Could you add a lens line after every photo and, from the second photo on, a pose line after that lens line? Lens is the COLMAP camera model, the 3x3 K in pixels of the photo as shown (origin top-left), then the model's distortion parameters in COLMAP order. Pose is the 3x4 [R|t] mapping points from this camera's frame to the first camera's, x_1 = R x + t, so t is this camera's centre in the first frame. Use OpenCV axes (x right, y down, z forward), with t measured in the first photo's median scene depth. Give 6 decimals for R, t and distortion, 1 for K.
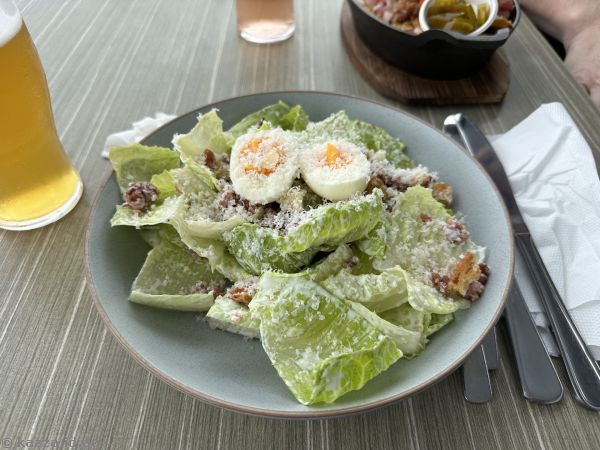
lens RADIAL K [[424.9, 0, 291.3], [0, 424.9, 226.9], [0, 0, 1]] dist [-0.006607, -0.003670]
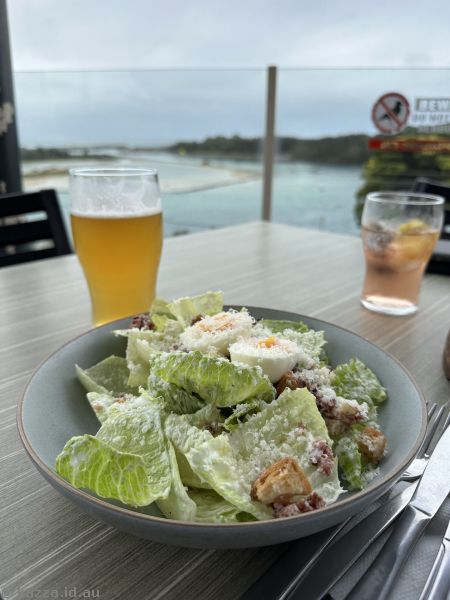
lens RADIAL K [[424.9, 0, 225.0], [0, 424.9, 300.0], [0, 0, 1]] dist [-0.006607, -0.003670]
pose [[0.704866, 0.238071, -0.668196, 0.403270], [-0.543526, 0.786552, -0.293115, 0.065314], [0.455788, 0.569788, 0.683812, 0.089489]]
